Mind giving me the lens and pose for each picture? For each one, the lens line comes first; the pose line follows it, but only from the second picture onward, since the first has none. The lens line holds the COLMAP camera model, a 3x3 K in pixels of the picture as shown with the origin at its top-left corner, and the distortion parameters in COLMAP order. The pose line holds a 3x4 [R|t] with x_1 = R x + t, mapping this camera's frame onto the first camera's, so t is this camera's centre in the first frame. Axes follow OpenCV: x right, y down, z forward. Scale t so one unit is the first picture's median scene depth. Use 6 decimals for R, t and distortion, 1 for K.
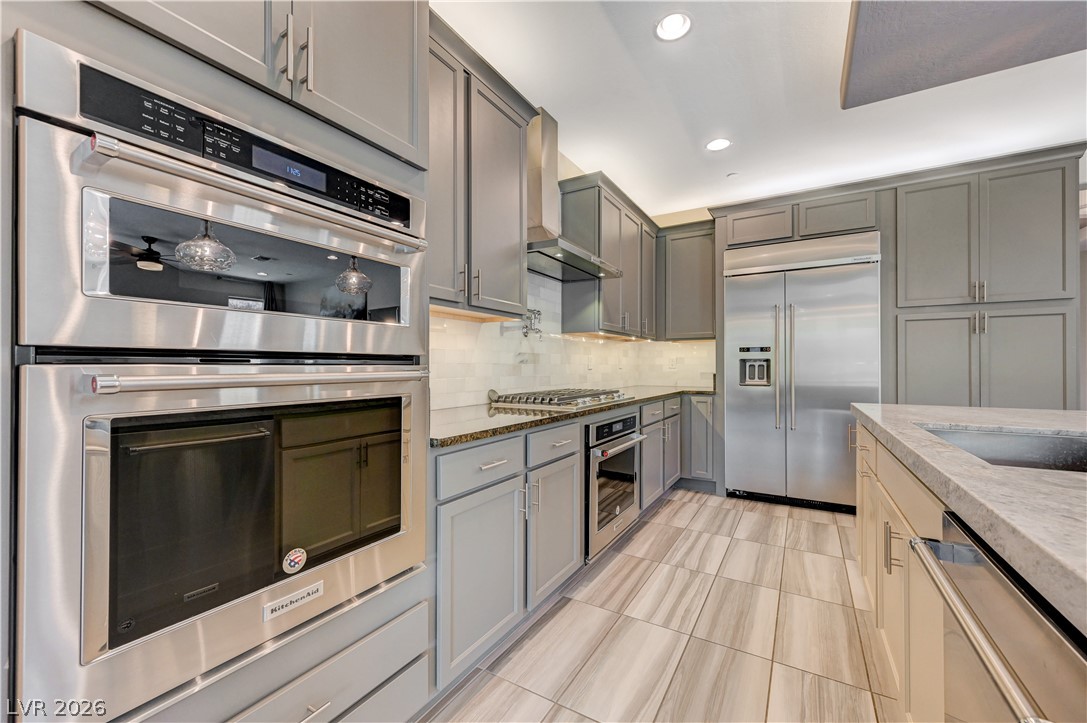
lens RADIAL K [[432.7, 0, 548.0], [0, 432.7, 363.6], [0, 0, 1]] dist [-0.000027, 0.000518]
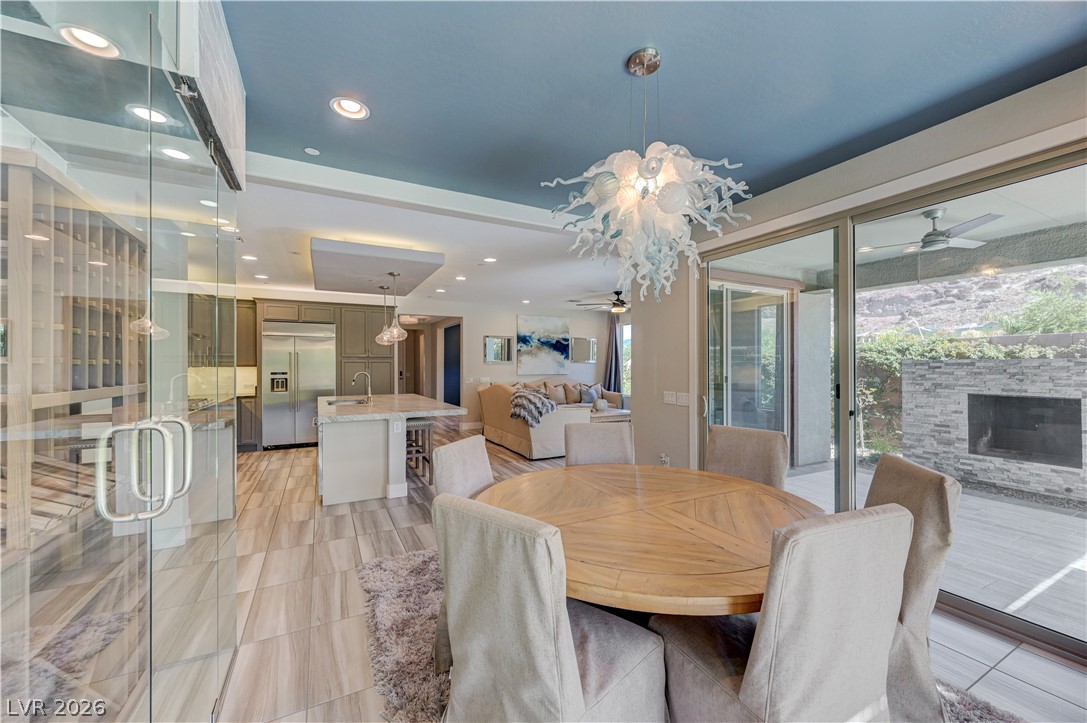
lens RADIAL K [[428.1, 0, 548.2], [0, 428.1, 363.2], [0, 0, 1]] dist [-0.001178, 0.000046]
pose [[0.518211, 0.004226, 0.855242, -0.618218], [-0.003101, 0.999991, -0.003062, -0.084507], [-0.855247, -0.001065, 0.518219, -1.181290]]
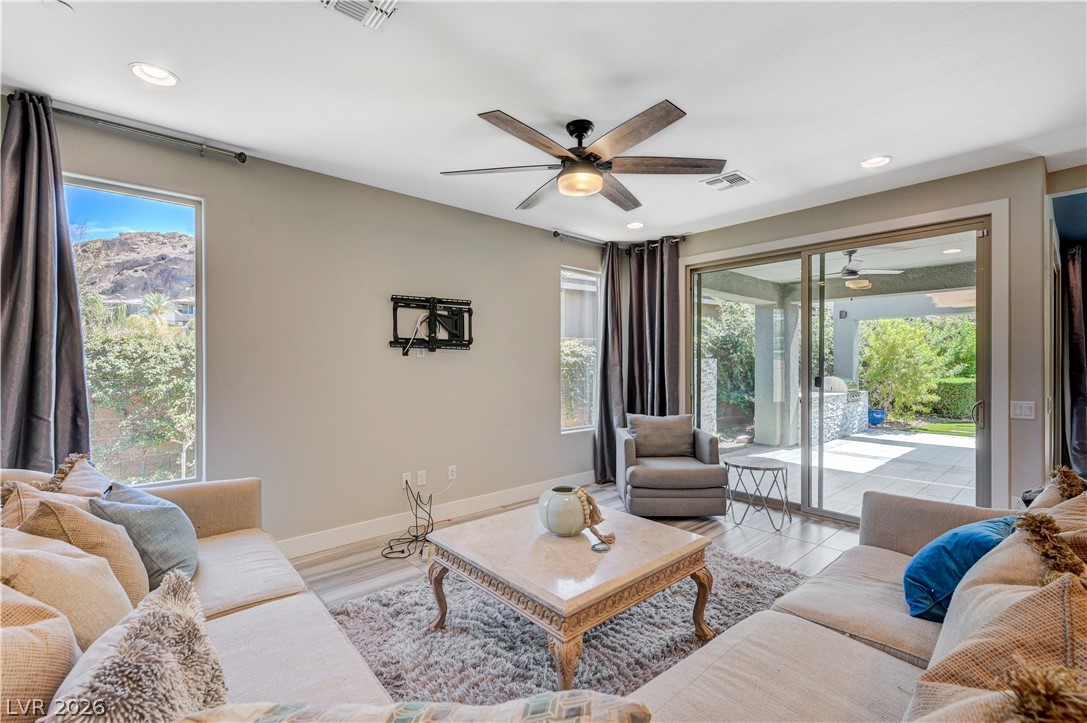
lens RADIAL K [[482.3, 0, 542.8], [0, 482.3, 364.1], [0, 0, 1]] dist [-0.000008, 0.000092]
pose [[-0.957325, 0.000931, 0.289013, 1.460087], [0.000228, 0.999997, -0.002468, -0.076489], [-0.289014, -0.002296, -0.957322, 0.557010]]
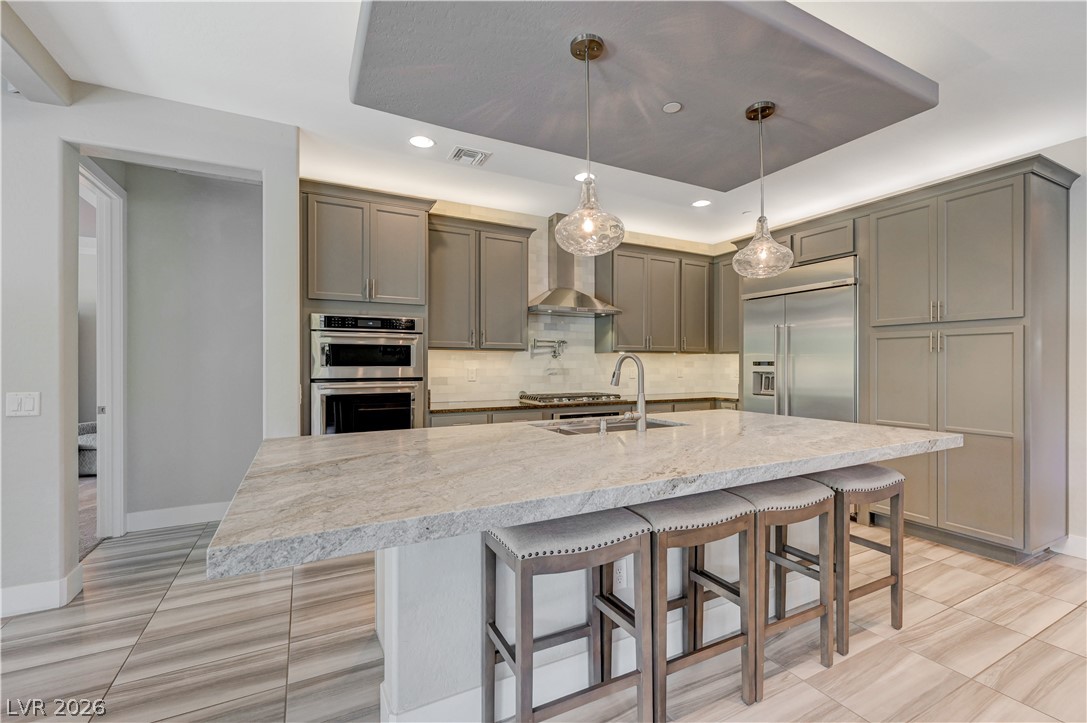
lens RADIAL K [[465.4, 0, 549.7], [0, 465.4, 364.3], [0, 0, 1]] dist [0.002331, 0.000155]
pose [[0.851497, 0.001744, -0.524357, 0.694750], [0.001765, 0.999979, 0.006193, -0.042670], [0.524357, -0.006199, 0.851476, -0.373424]]
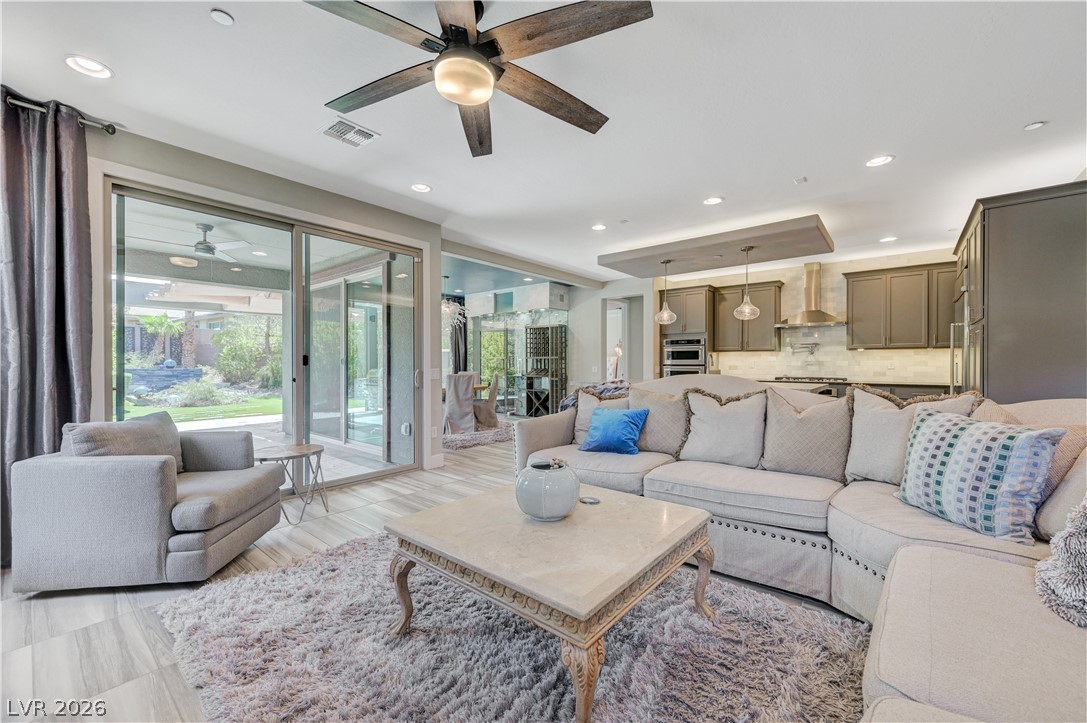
lens RADIAL K [[432.7, 0, 548.0], [0, 432.7, 363.6], [0, 0, 1]] dist [-0.000027, 0.000518]
pose [[-0.148794, 0.003647, -0.988862, 2.200520], [0.006521, 0.999975, 0.002707, -0.023104], [0.988847, -0.006045, -0.148814, -0.086083]]
